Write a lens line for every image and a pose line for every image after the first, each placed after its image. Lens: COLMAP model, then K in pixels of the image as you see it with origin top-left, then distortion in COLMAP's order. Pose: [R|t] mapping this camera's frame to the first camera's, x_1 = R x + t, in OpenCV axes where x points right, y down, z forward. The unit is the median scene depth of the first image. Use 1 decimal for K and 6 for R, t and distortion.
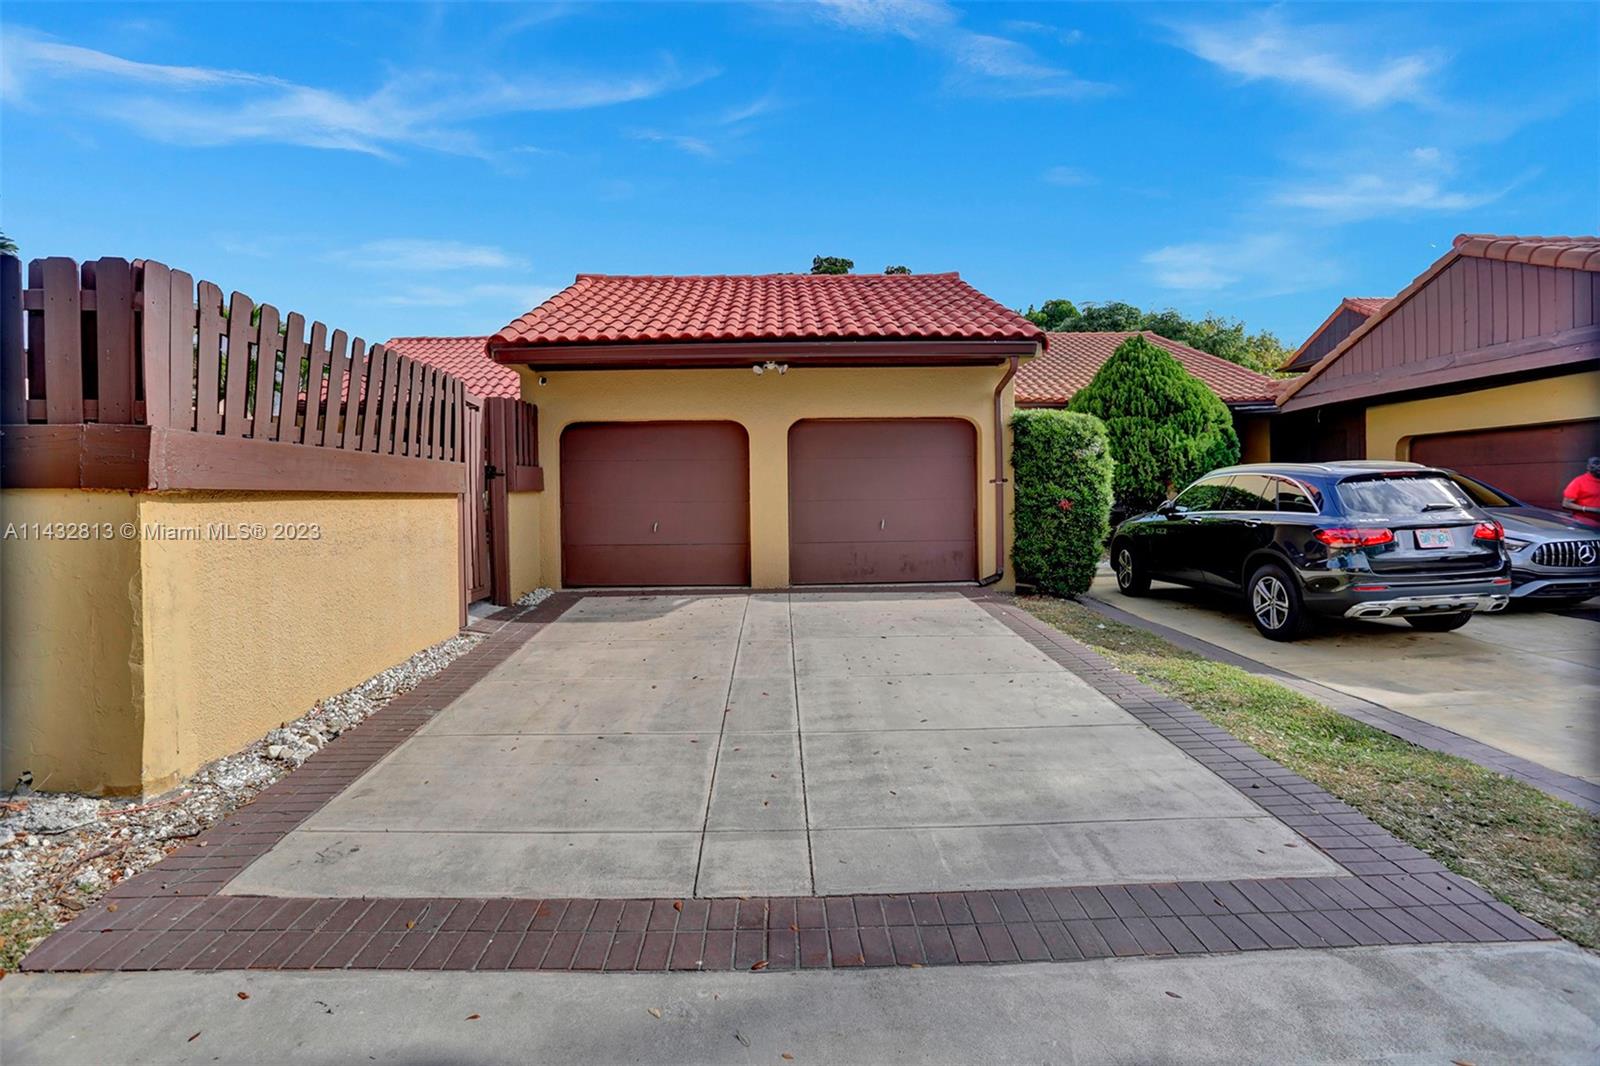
lens RADIAL K [[797.4, 0, 806.1], [0, 797.4, 503.5], [0, 0, 1]] dist [-0.052968, 0.018654]
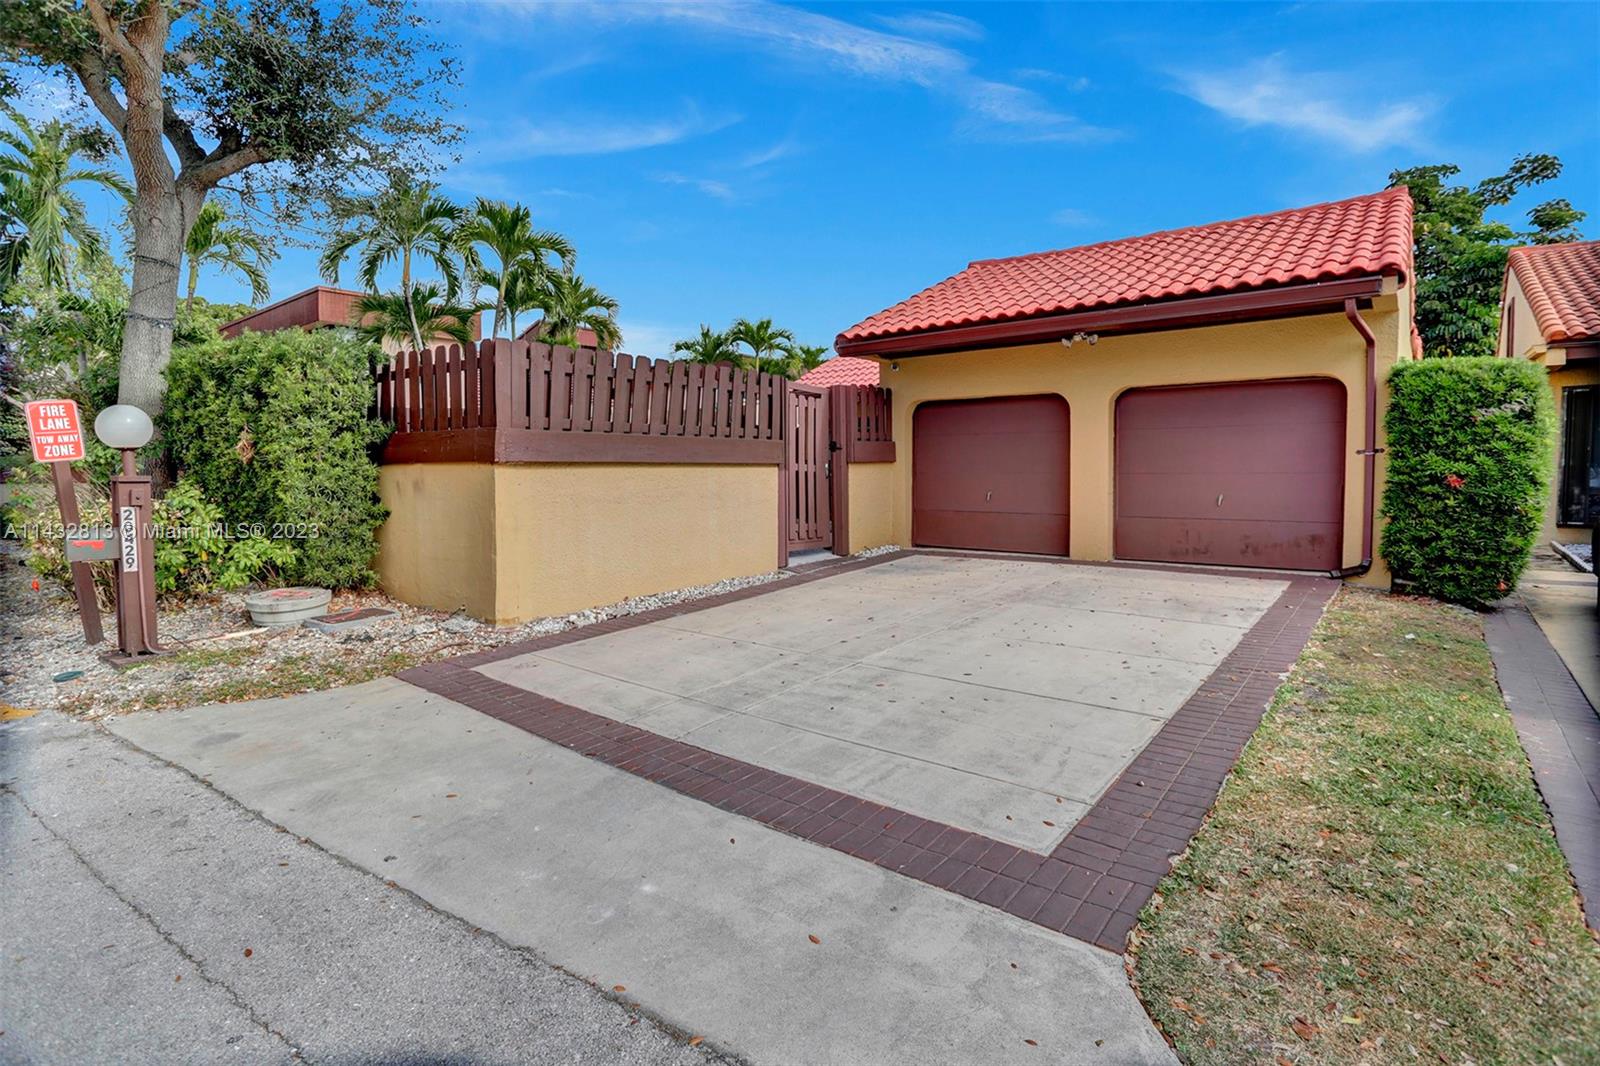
lens RADIAL K [[811.2, 0, 799.3], [0, 811.2, 489.4], [0, 0, 1]] dist [-0.033798, 0.000400]
pose [[0.749765, 0.025541, -0.661212, 0.359568], [-0.011175, 0.999601, 0.025941, -0.003964], [0.661610, -0.012061, 0.749751, 0.007801]]
